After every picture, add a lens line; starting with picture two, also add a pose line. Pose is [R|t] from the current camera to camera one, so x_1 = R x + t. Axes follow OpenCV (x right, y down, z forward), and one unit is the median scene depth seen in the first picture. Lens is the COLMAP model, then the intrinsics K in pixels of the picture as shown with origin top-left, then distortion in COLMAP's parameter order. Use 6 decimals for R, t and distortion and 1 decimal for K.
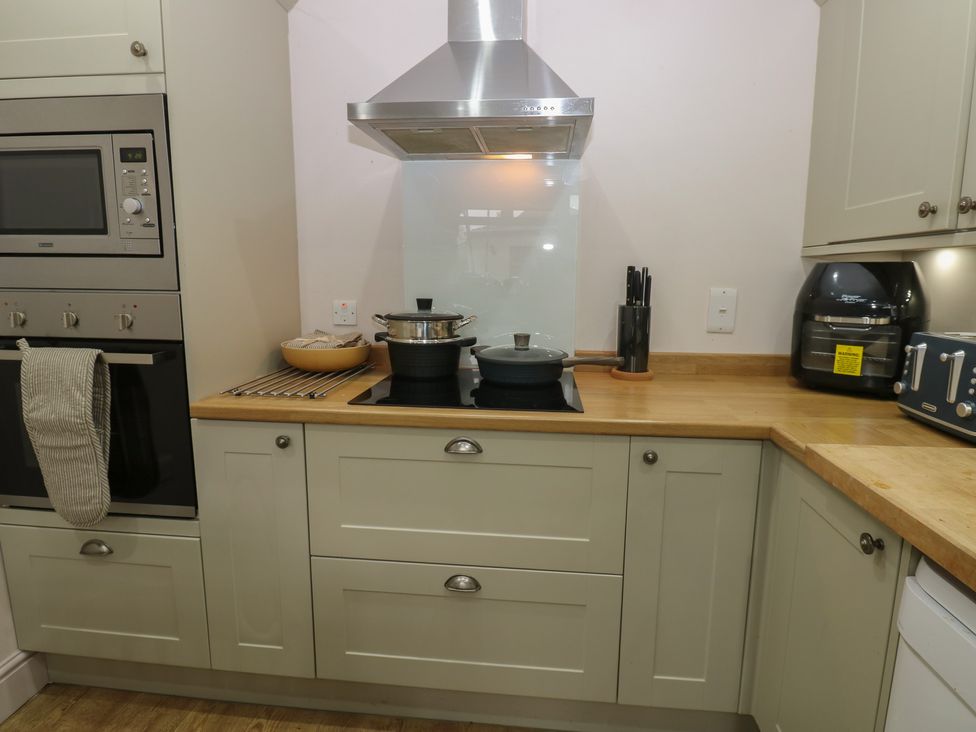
lens RADIAL K [[524.0, 0, 491.1], [0, 524.0, 351.8], [0, 0, 1]] dist [-0.000188, -0.006887]
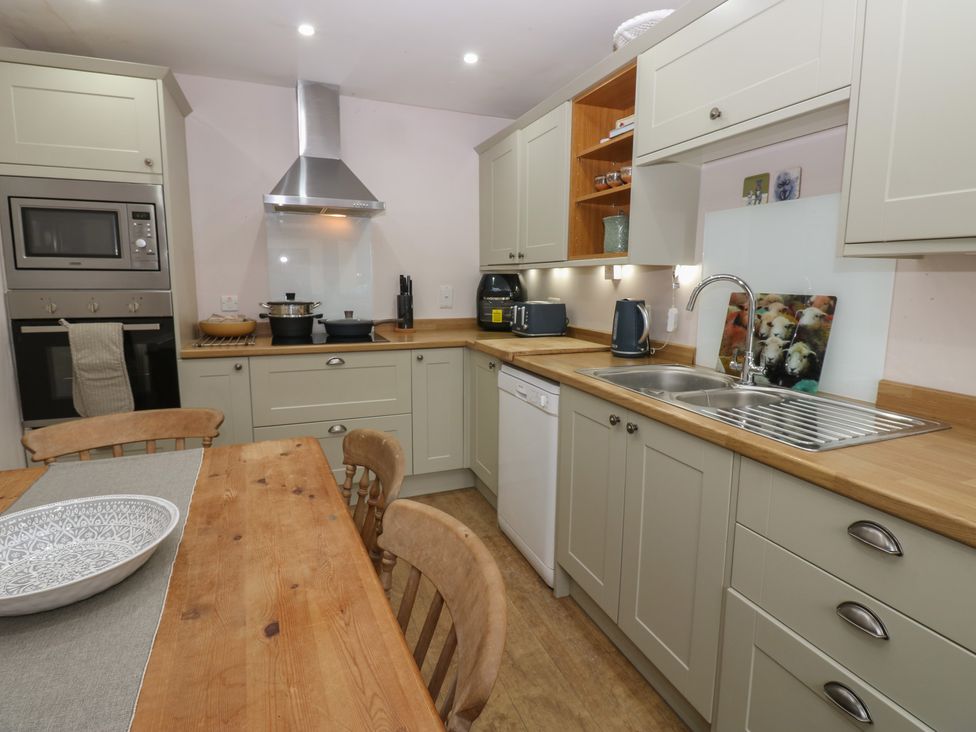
lens RADIAL K [[524.0, 0, 504.4], [0, 524.0, 351.6], [0, 0, 1]] dist [-0.000188, -0.006887]
pose [[0.874813, -0.068622, 0.479575, -0.445210], [0.068681, 0.997486, 0.017447, 0.144195], [-0.479567, 0.017674, 0.877327, -1.127413]]
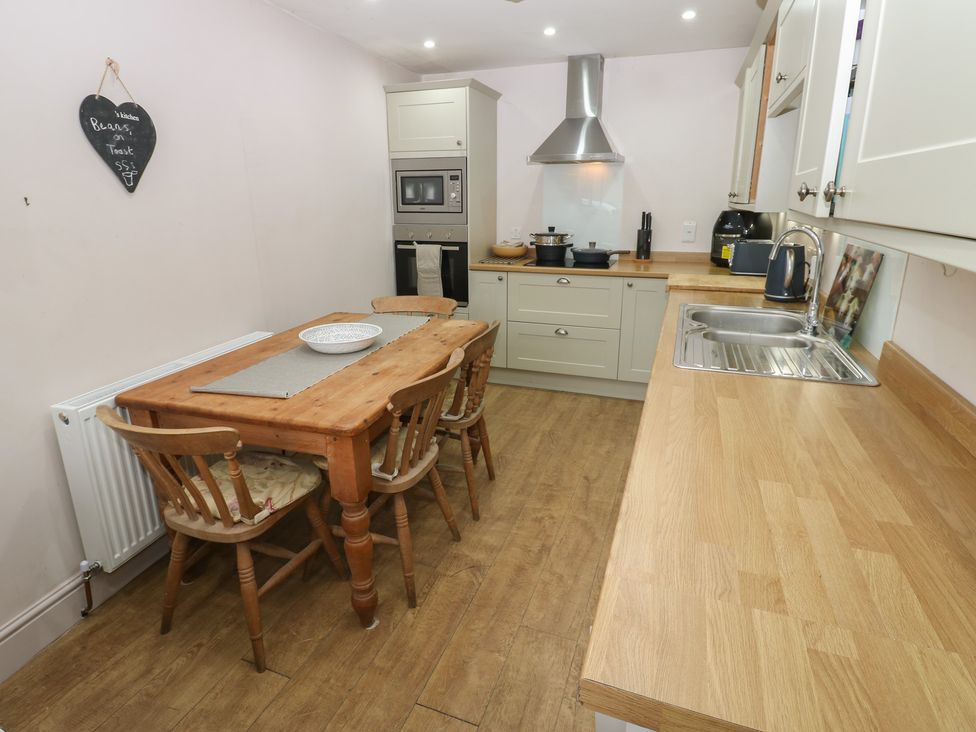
lens RADIAL K [[547.8, 0, 473.3], [0, 547.8, 348.8], [0, 0, 1]] dist [-0.007626, 0.001228]
pose [[0.965328, 0.053085, -0.255585, 0.237434], [-0.021111, 0.991773, 0.126255, 0.172921], [0.260185, -0.116482, 0.958507, -1.882879]]
